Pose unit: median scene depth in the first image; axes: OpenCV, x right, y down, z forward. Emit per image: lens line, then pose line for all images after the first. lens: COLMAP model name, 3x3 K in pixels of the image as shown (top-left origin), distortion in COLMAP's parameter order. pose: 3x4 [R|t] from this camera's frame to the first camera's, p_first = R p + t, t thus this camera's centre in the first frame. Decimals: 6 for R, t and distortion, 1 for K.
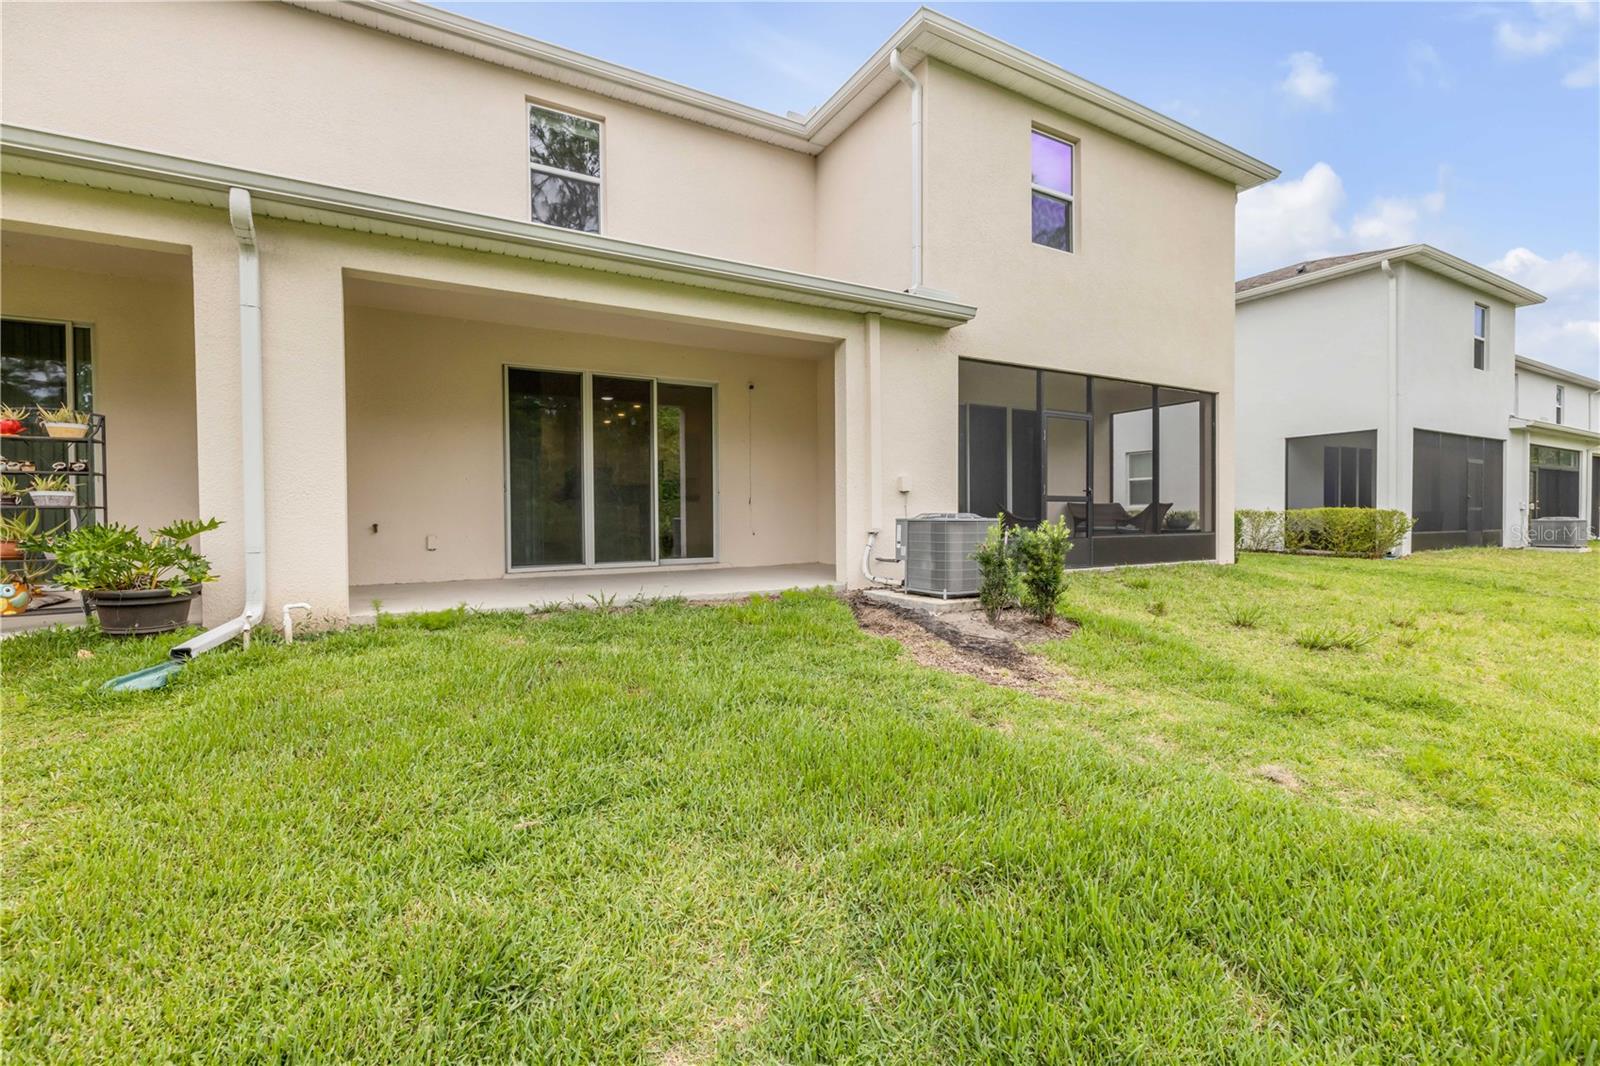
lens RADIAL K [[673.4, 0, 802.4], [0, 673.4, 529.1], [0, 0, 1]] dist [-0.000814, -0.000030]
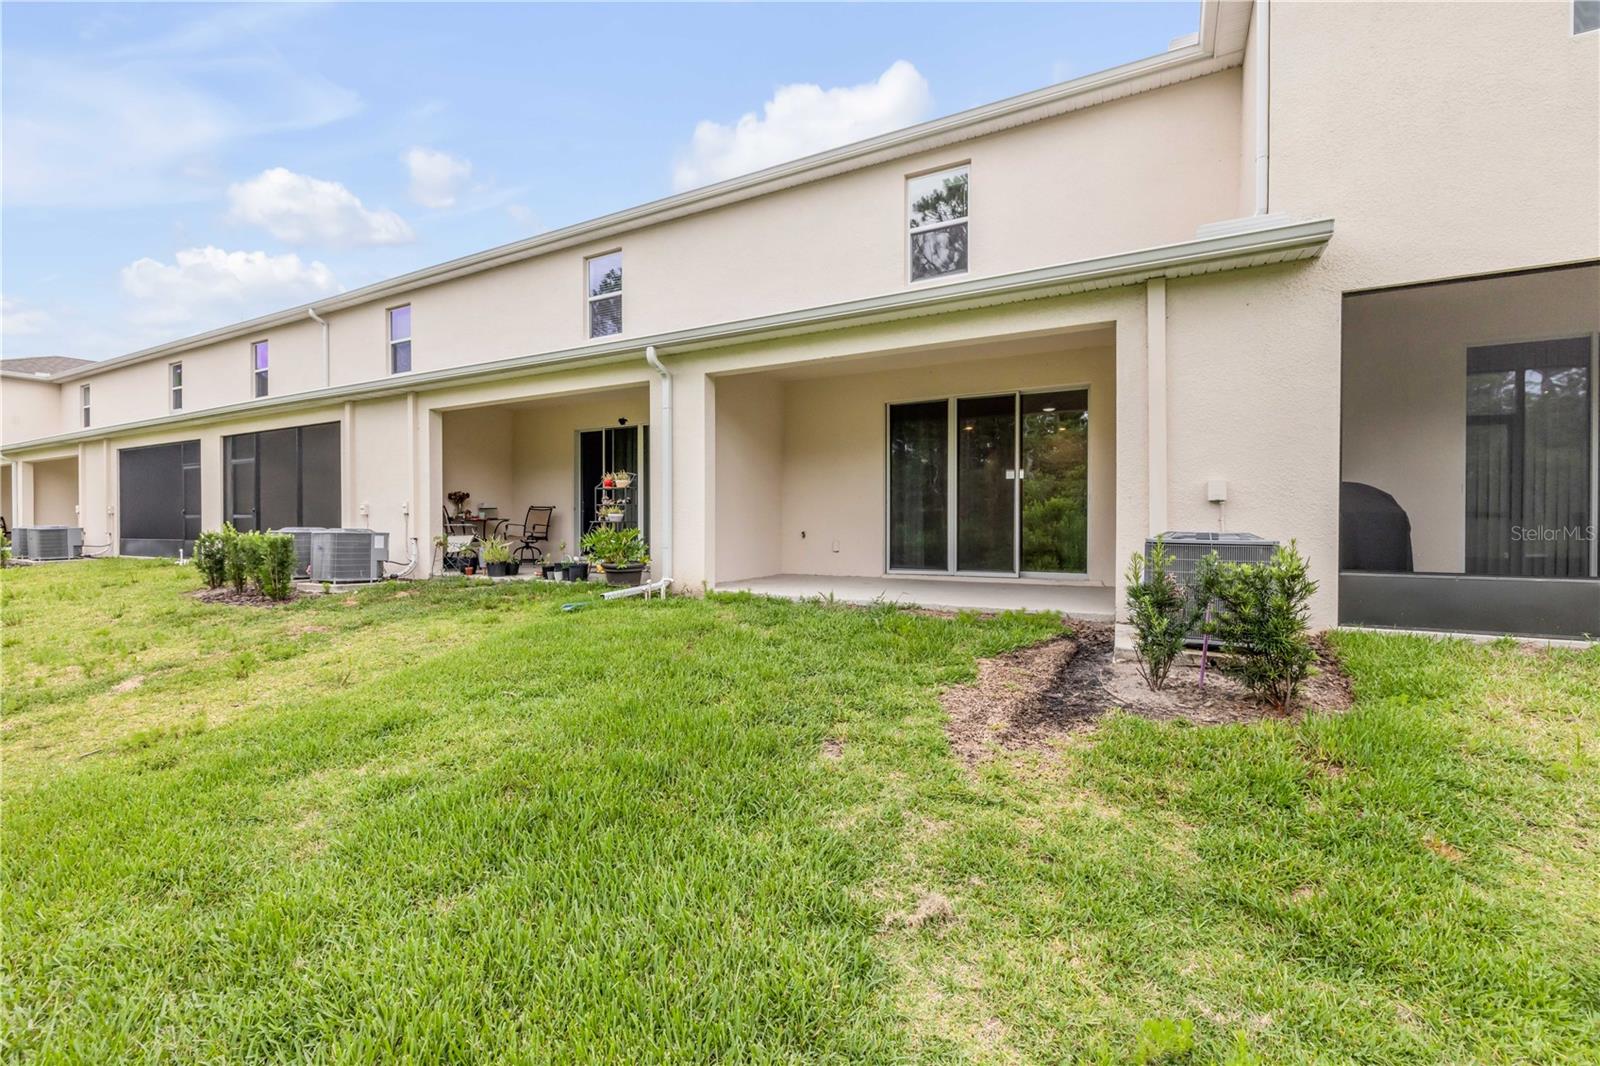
lens RADIAL K [[684.8, 0, 802.3], [0, 684.8, 529.4], [0, 0, 1]] dist [0.000098, -0.000454]
pose [[0.537125, 0.015780, -0.843355, 0.535570], [-0.021748, 0.999752, 0.004855, -0.017712], [0.843222, 0.015733, 0.537335, 0.205741]]
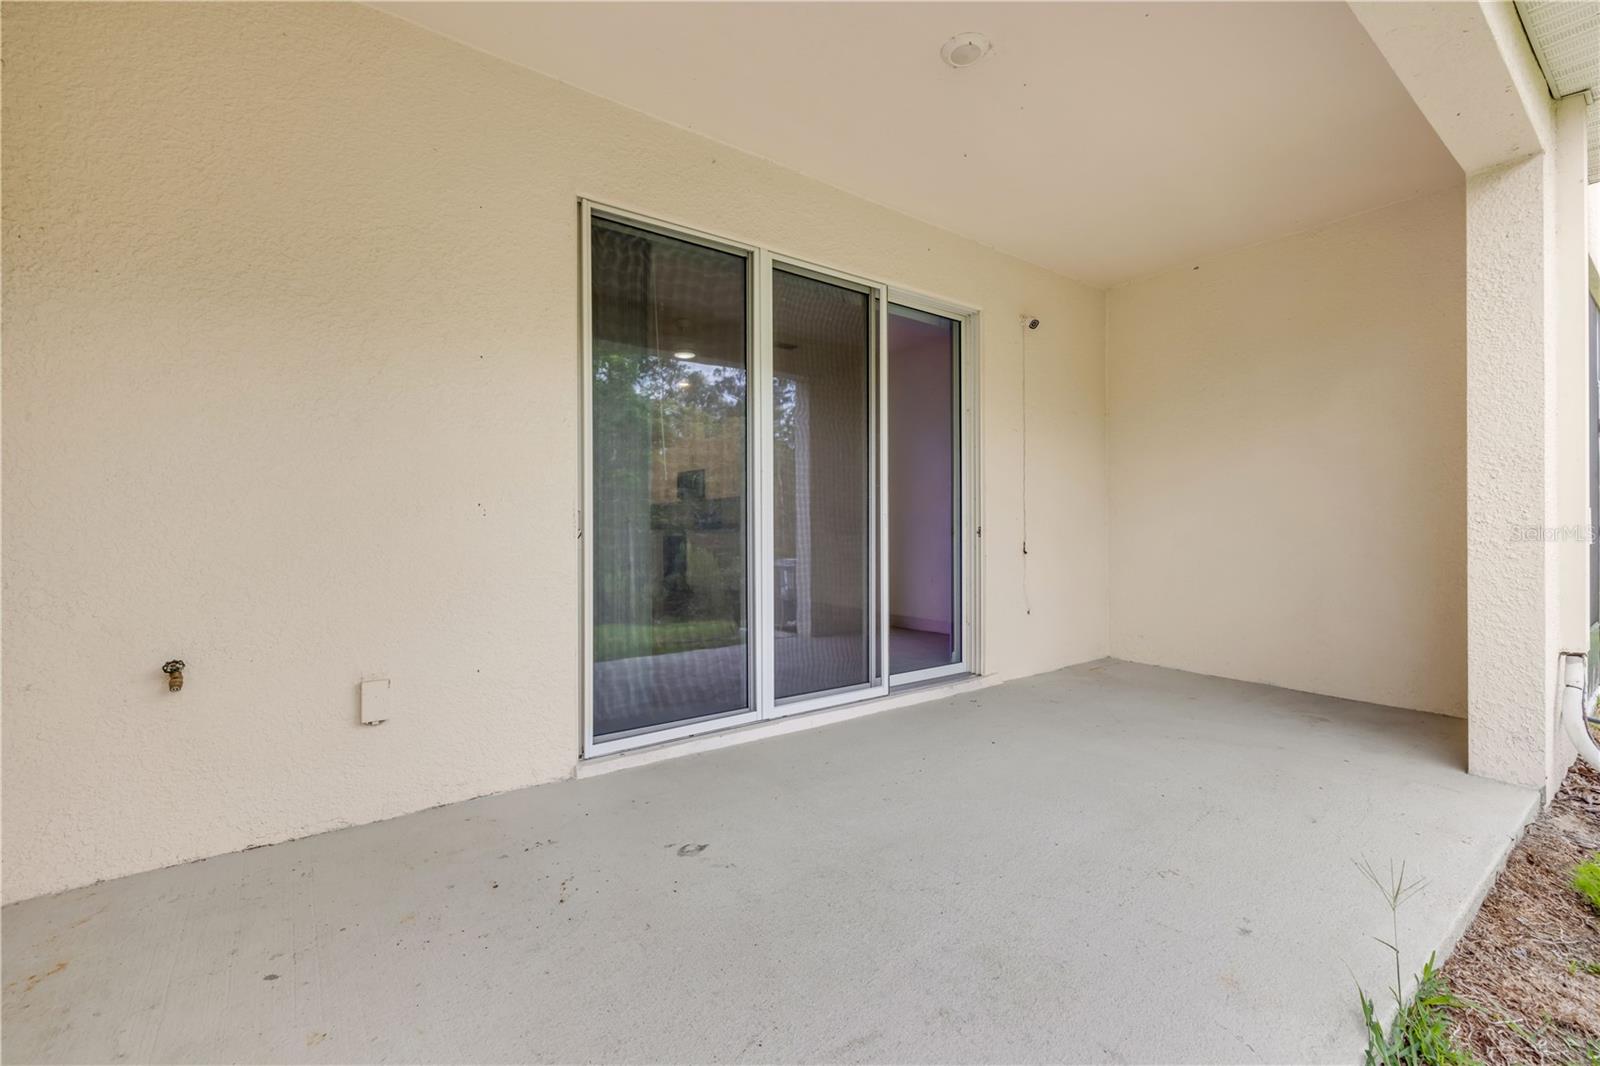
lens RADIAL K [[673.4, 0, 802.4], [0, 673.4, 529.1], [0, 0, 1]] dist [-0.000814, -0.000030]
pose [[0.992717, 0.004996, 0.120367, -0.369761], [-0.002219, 0.999728, -0.023197, -0.053531], [-0.120450, 0.022761, 0.992458, 0.625182]]
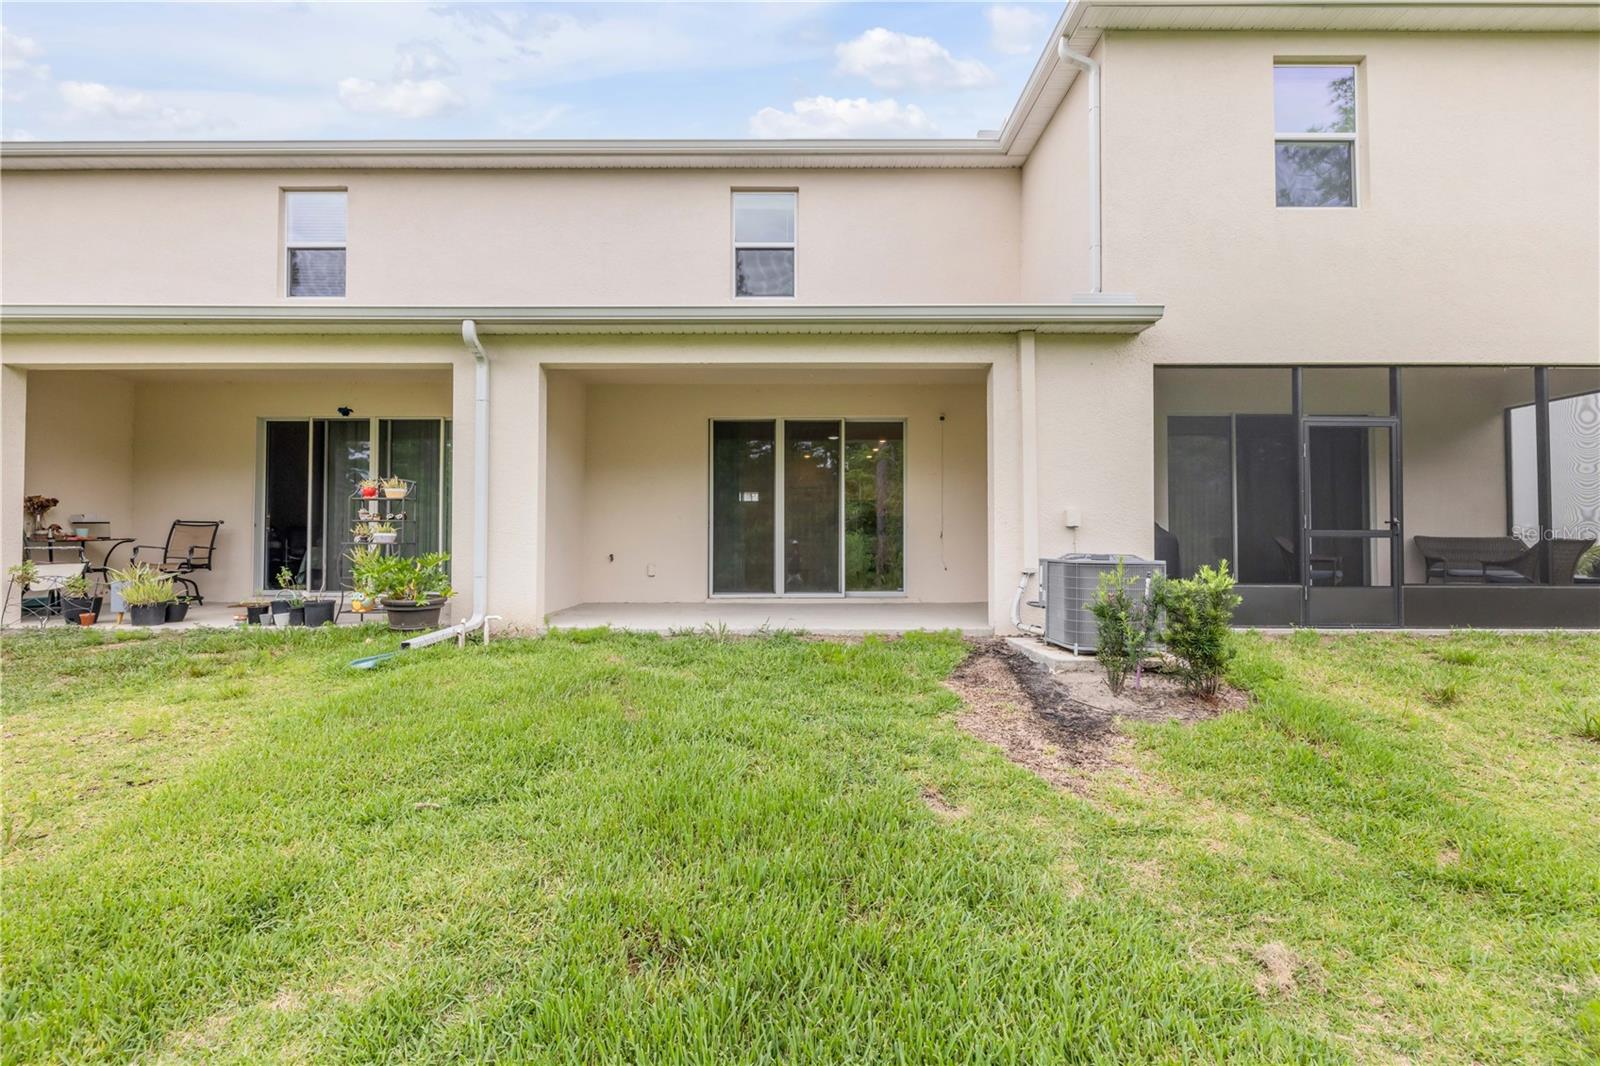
lens RADIAL K [[673.4, 0, 802.4], [0, 673.4, 529.1], [0, 0, 1]] dist [-0.000814, -0.000030]
pose [[0.873977, -0.001318, -0.485966, 0.265854], [-0.017503, 0.999262, -0.034189, -0.016379], [0.485653, 0.038386, 0.873309, 0.067290]]
